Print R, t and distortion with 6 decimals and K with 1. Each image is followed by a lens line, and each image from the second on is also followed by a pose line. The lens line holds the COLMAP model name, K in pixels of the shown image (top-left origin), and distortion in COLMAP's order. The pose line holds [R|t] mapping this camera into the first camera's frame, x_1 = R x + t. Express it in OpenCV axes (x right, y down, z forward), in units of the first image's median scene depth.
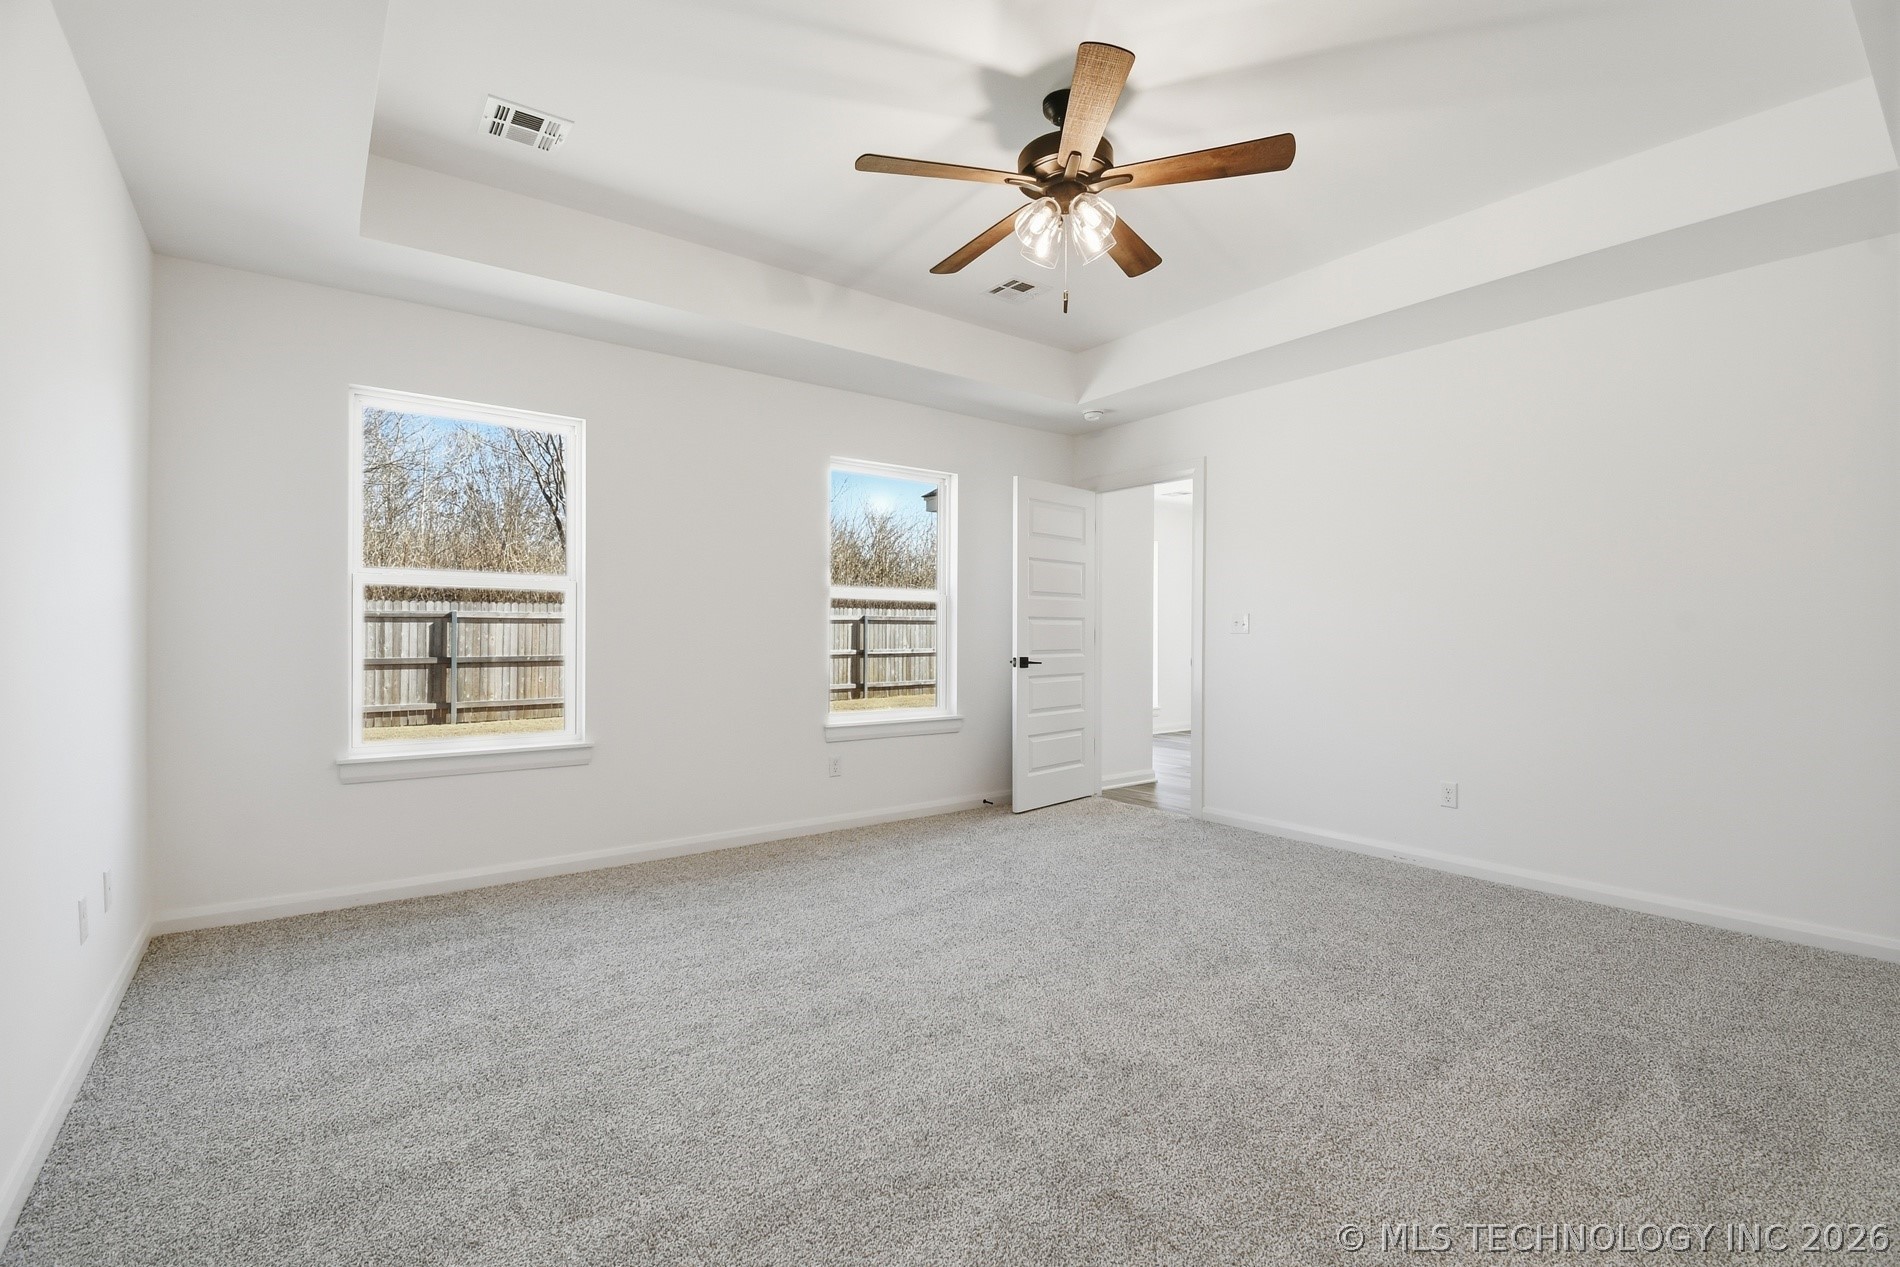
lens RADIAL K [[835.3, 0, 950.0], [0, 835.3, 633.5], [0, 0, 1]] dist [0.022393, -0.028261]
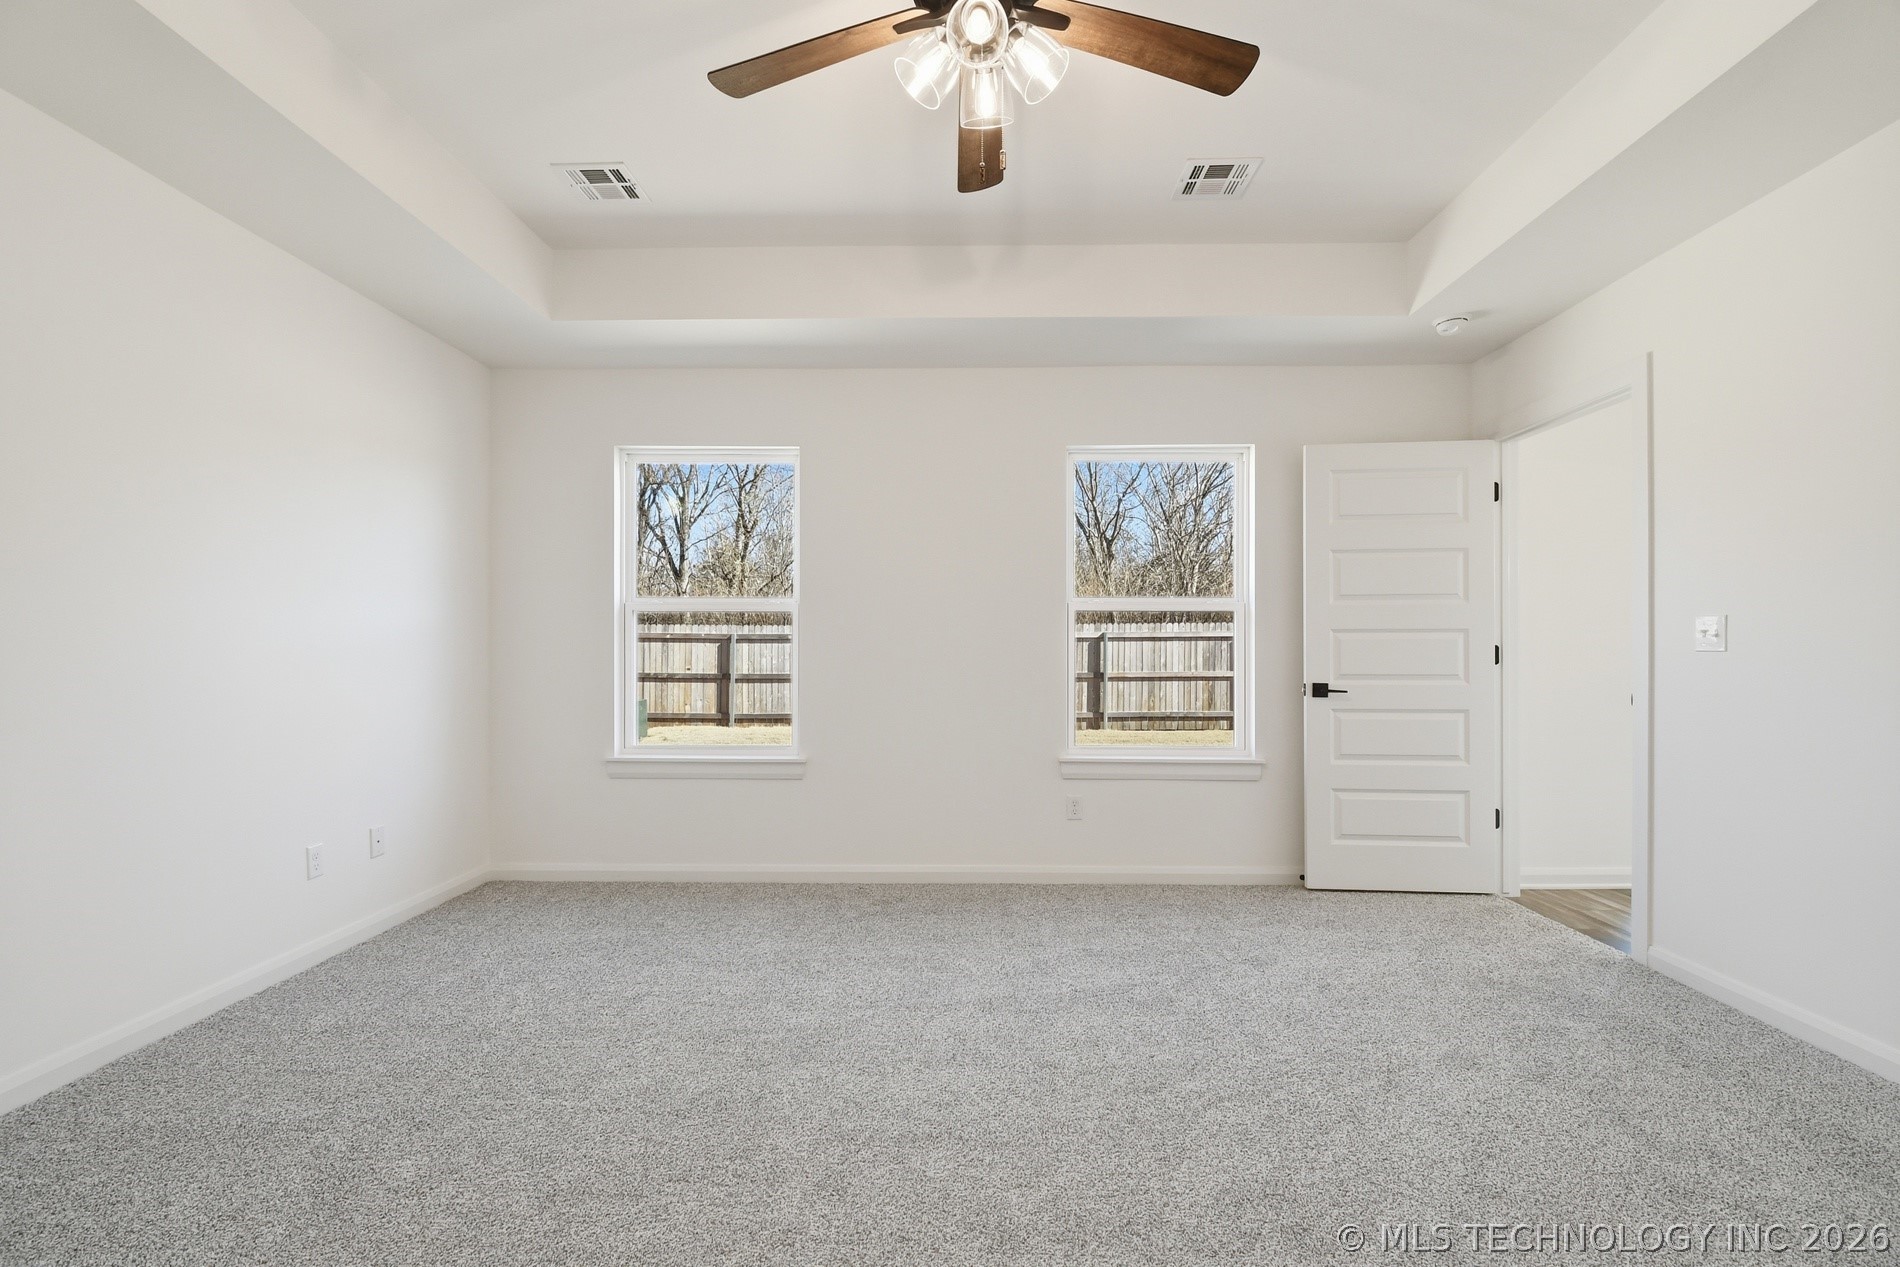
lens RADIAL K [[849.5, 0, 958.9], [0, 849.5, 637.8], [0, 0, 1]] dist [0.019964, -0.000147]
pose [[0.791325, -0.010488, -0.611306, 0.302494], [0.000131, 0.999856, -0.016986, 0.000451], [0.611396, 0.013361, 0.791212, 0.241124]]
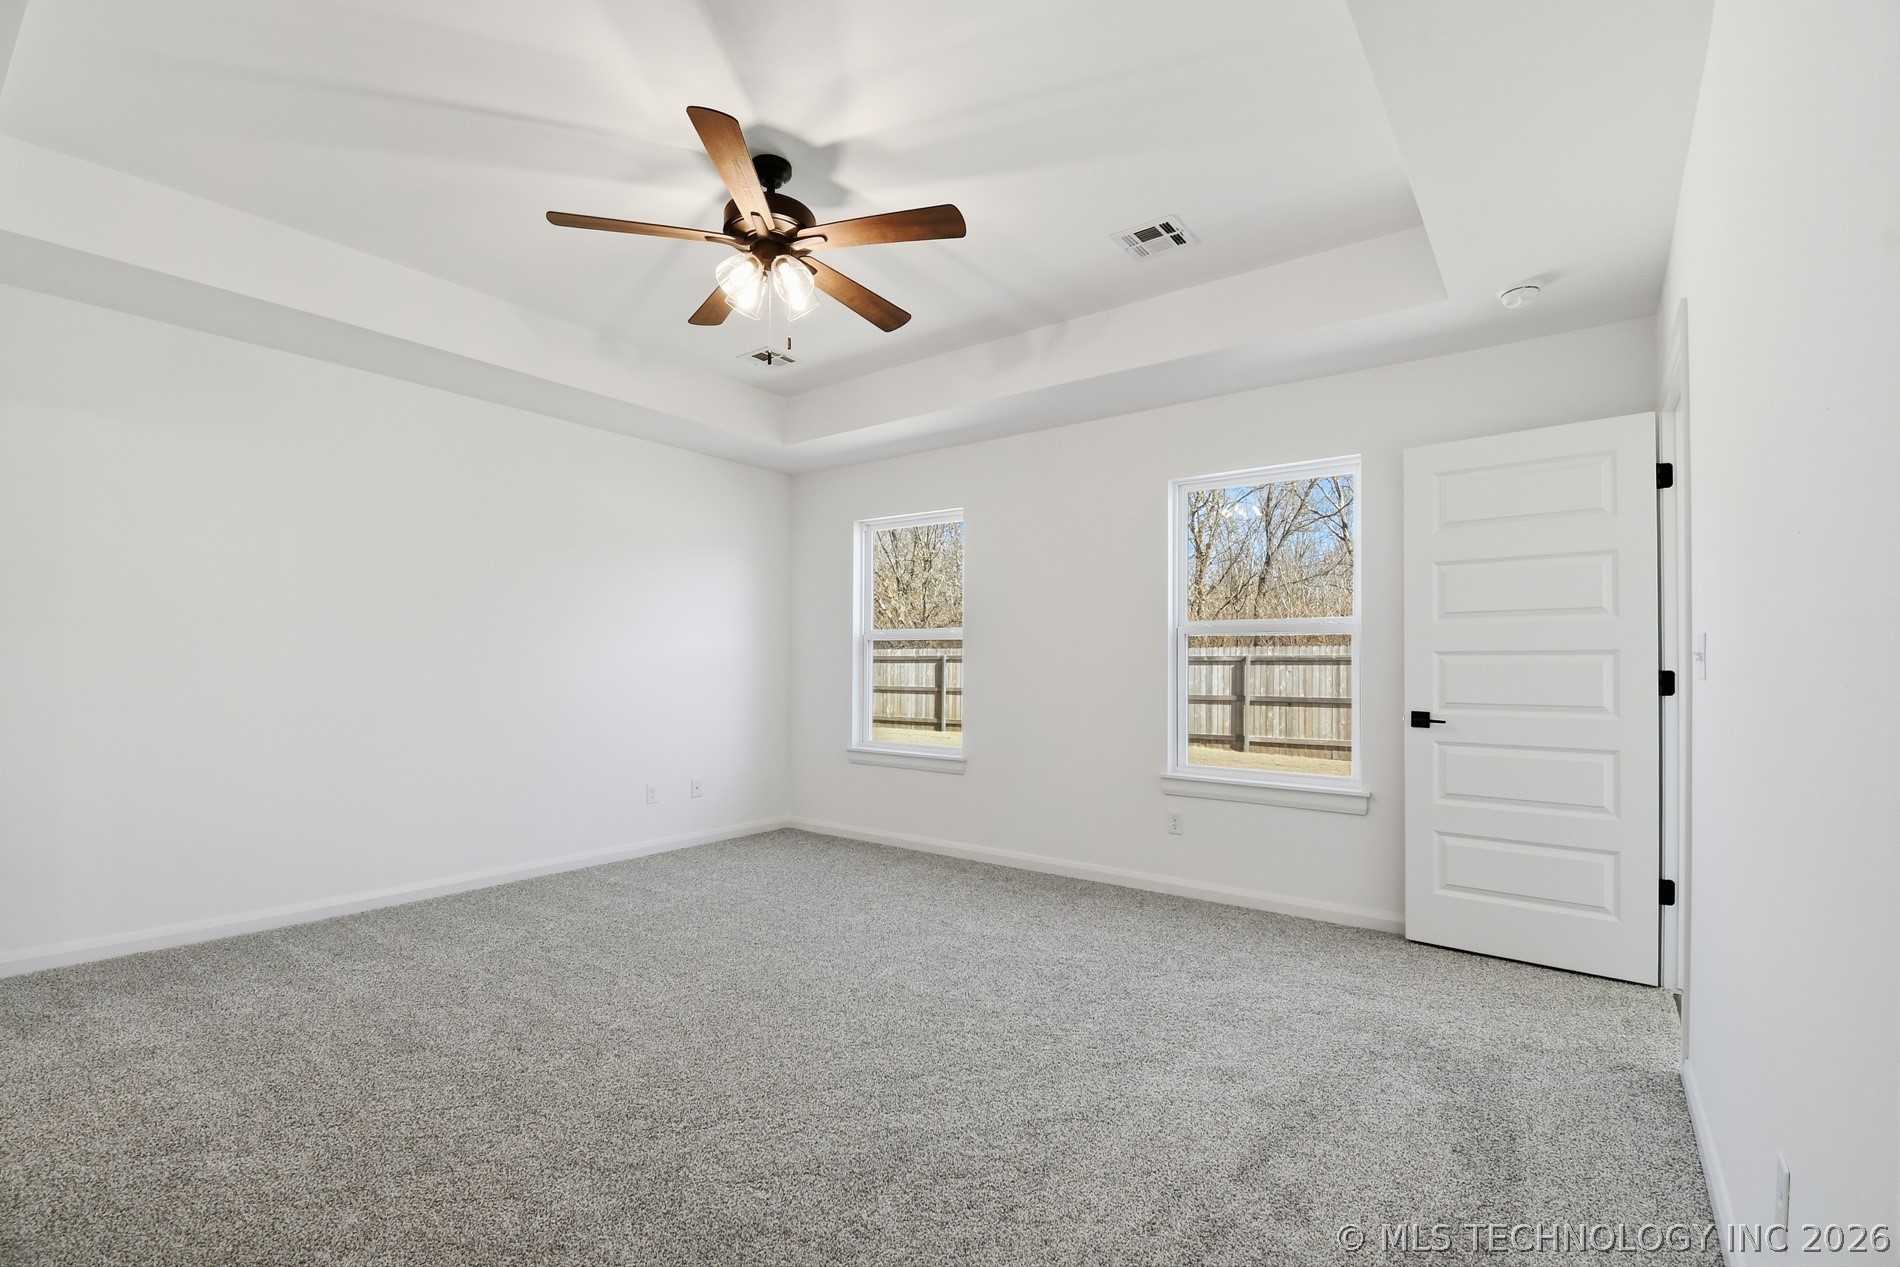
lens RADIAL K [[844.2, 0, 948.2], [0, 844.2, 641.0], [0, 0, 1]] dist [0.019229, -0.026055]
pose [[0.282099, -0.031001, -0.958884, 0.669120], [-0.011213, 0.999303, -0.035606, -0.000105], [0.959320, 0.020796, 0.281555, 0.511506]]
